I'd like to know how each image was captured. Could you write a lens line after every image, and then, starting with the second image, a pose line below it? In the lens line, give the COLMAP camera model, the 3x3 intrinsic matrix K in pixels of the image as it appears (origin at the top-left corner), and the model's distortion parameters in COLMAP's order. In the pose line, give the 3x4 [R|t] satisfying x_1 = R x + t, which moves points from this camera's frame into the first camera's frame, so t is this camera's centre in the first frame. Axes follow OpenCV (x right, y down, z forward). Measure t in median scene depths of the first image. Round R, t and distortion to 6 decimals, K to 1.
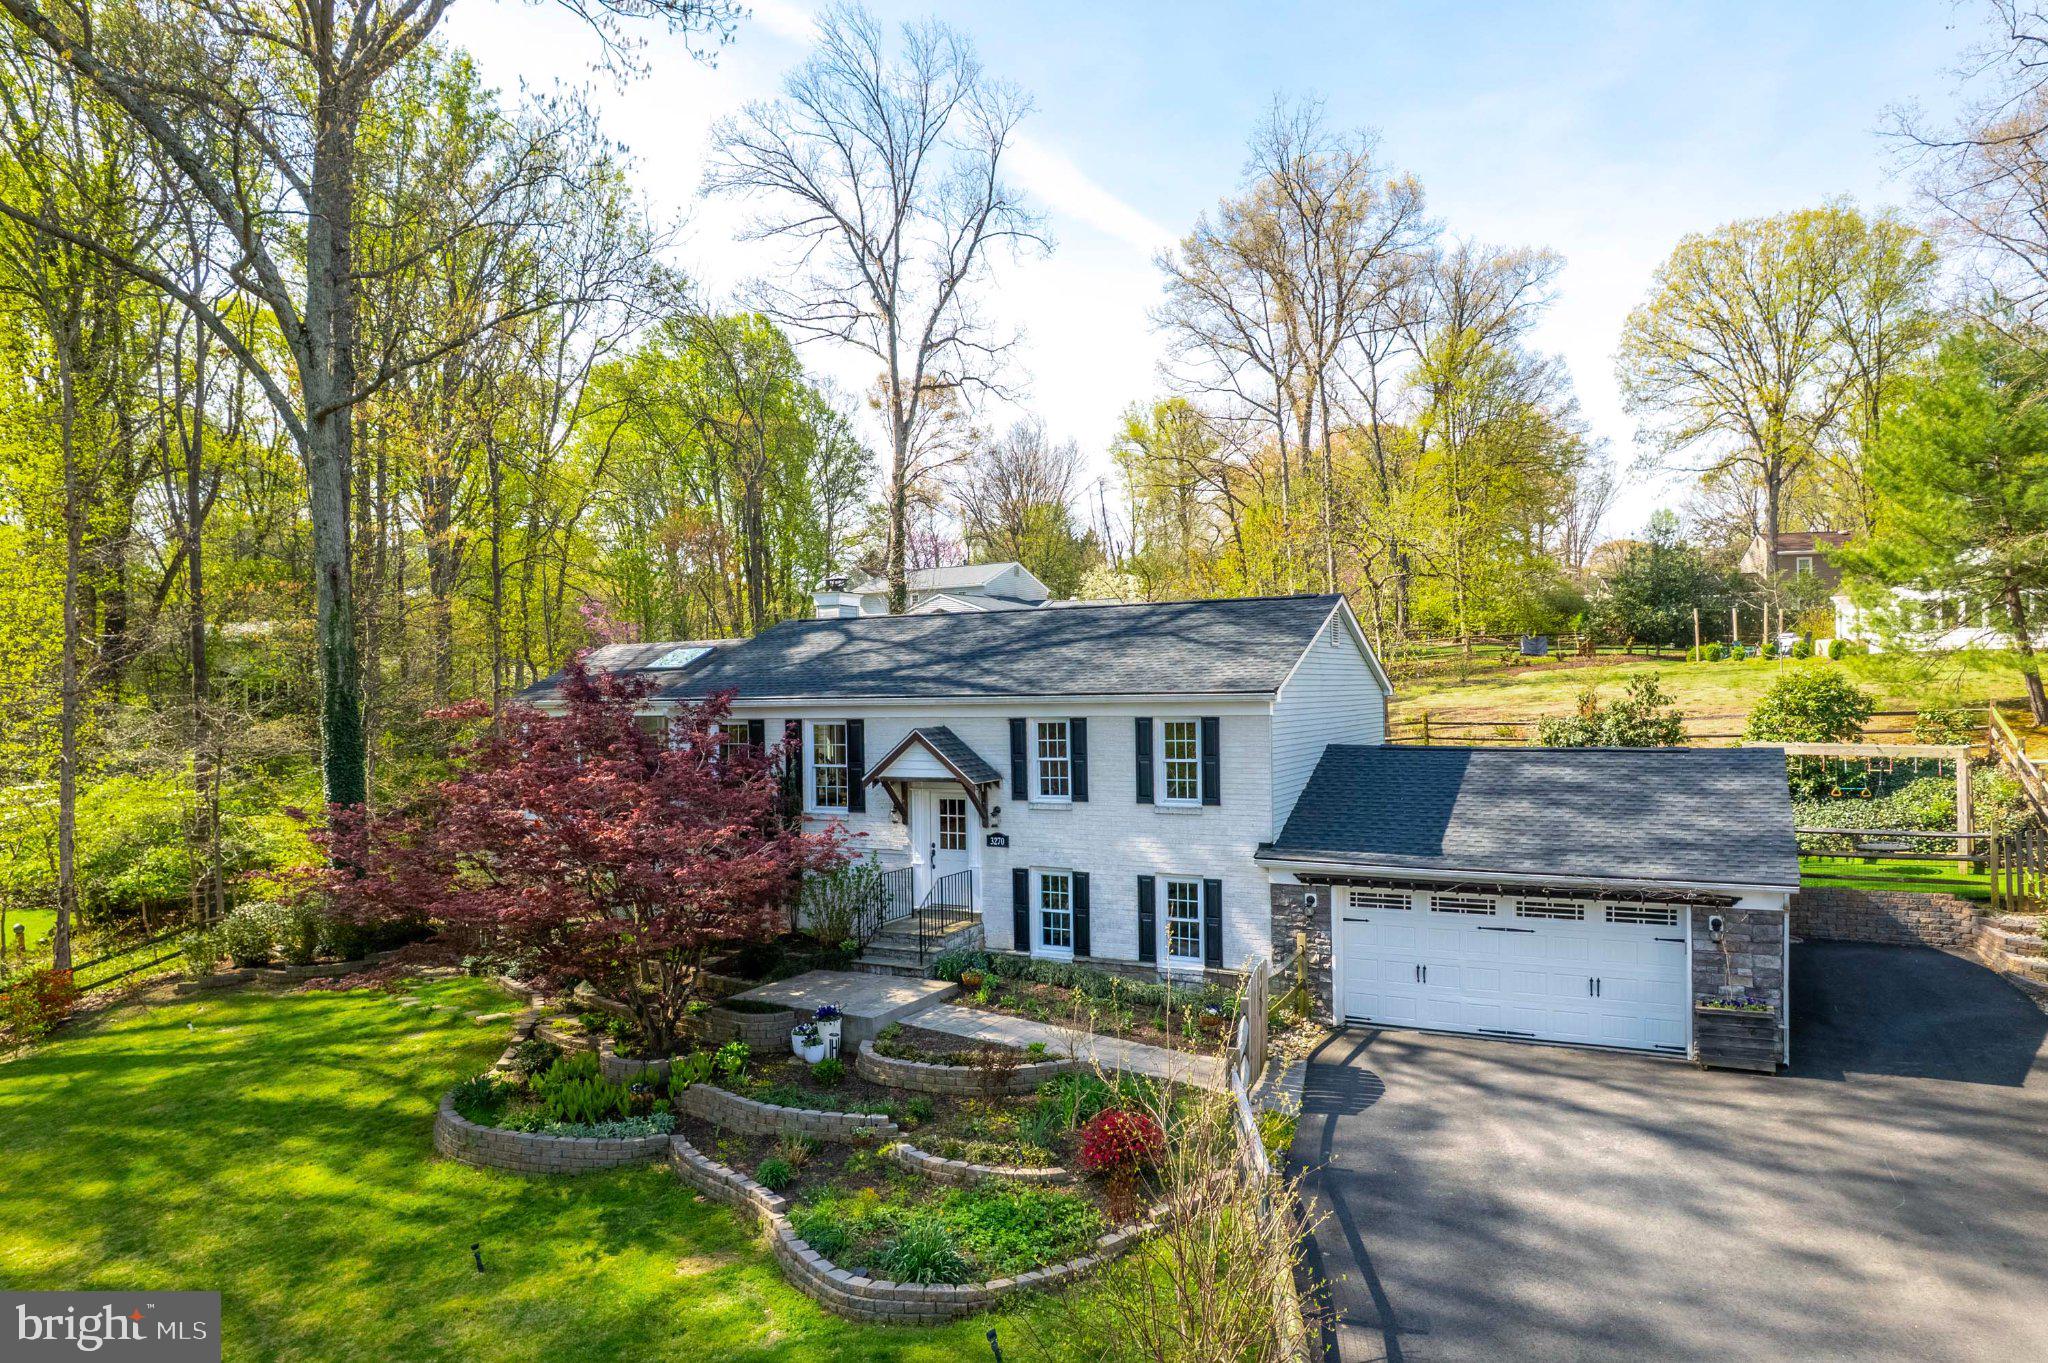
lens RADIAL K [[1288.3, 0, 1008.0], [0, 1288.3, 681.3], [0, 0, 1]] dist [-0.057359, 0.000954]
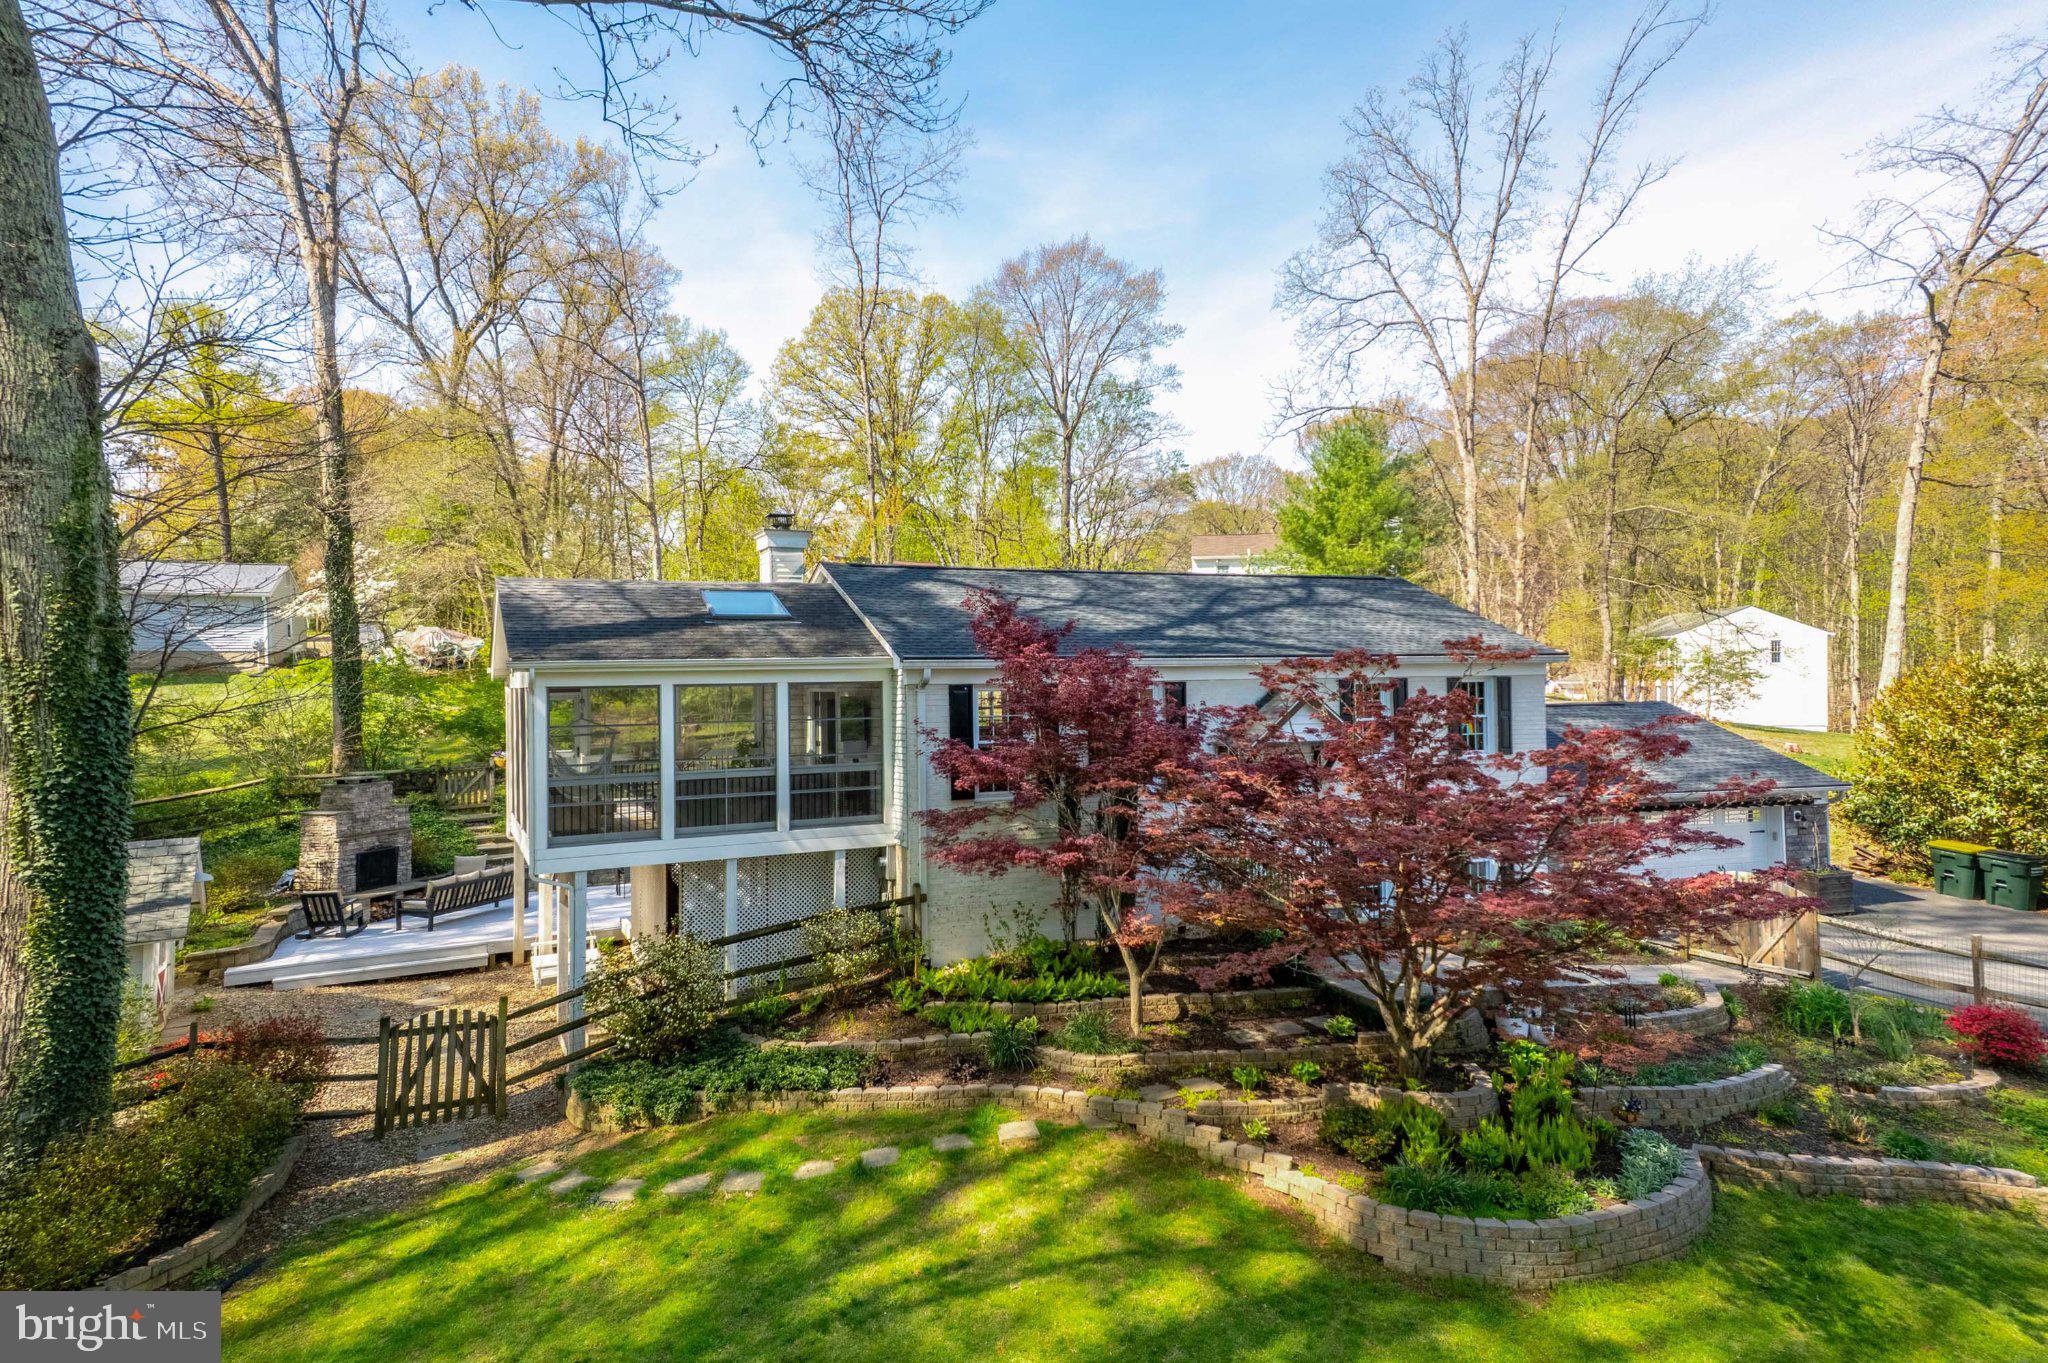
lens RADIAL K [[1235.1, 0, 1024.0], [0, 1235.1, 681.5], [0, 0, 1]] dist [0.061735, 0.183749]
pose [[0.618418, 0.006475, 0.785823, -0.908239], [-0.003368, 0.999979, -0.005588, 0.037347], [-0.785842, 0.000809, 0.618426, 0.603979]]
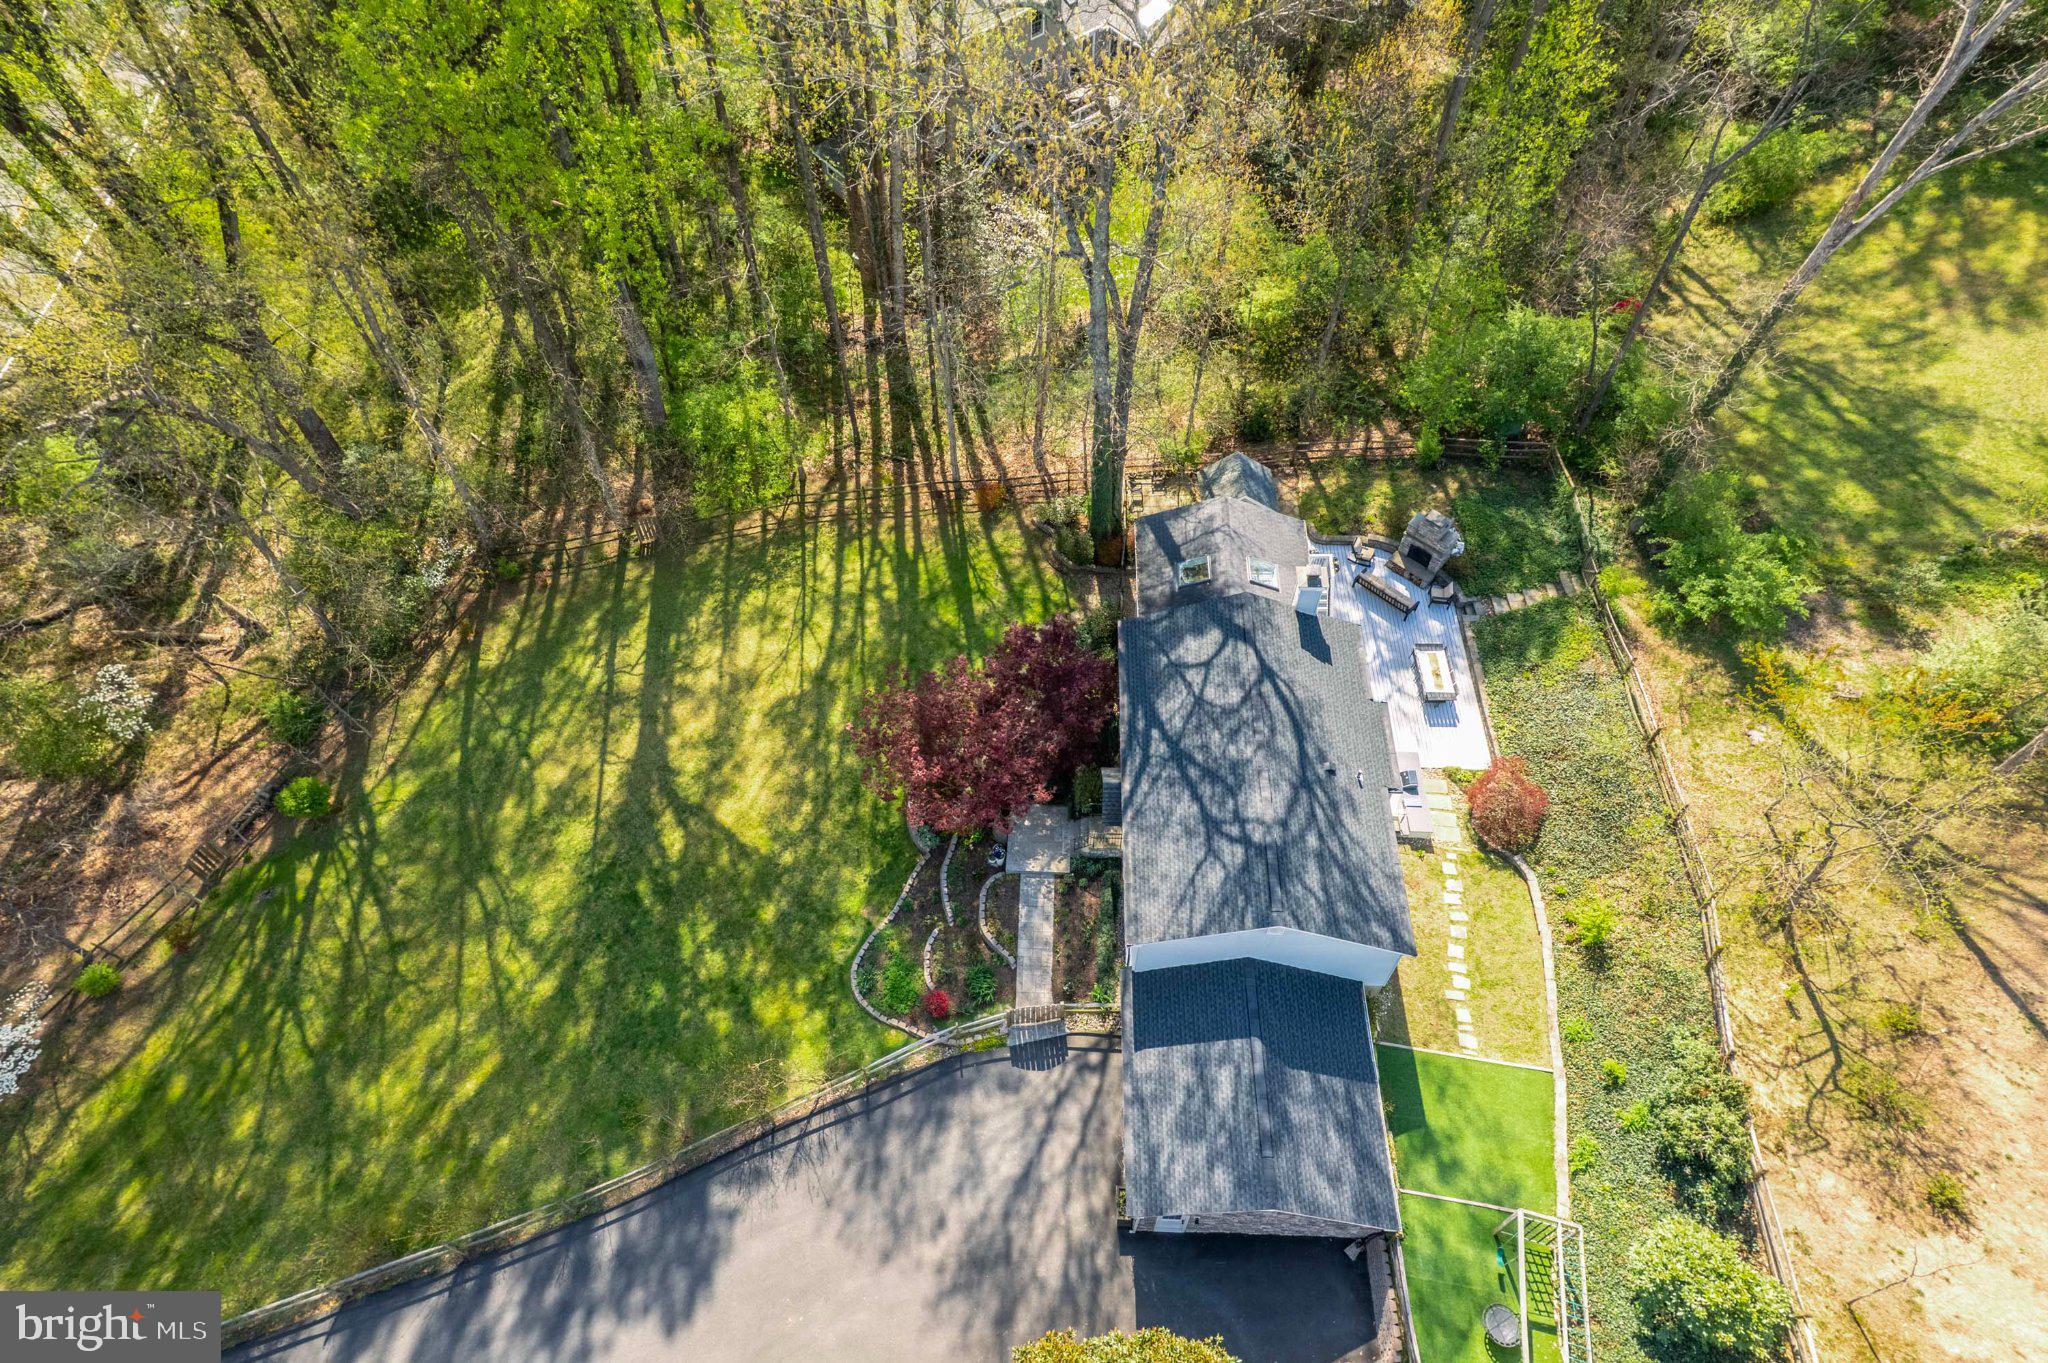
lens RADIAL K [[1246.8, 0, 1017.3], [0, 1246.8, 681.6], [0, 0, 1]] dist [0.037265, 0.205272]
pose [[0.452219, 0.733130, -0.507955, 0.726348], [-0.011944, 0.574442, 0.818458, -1.615935], [0.891827, -0.364055, 0.268530, 0.421164]]
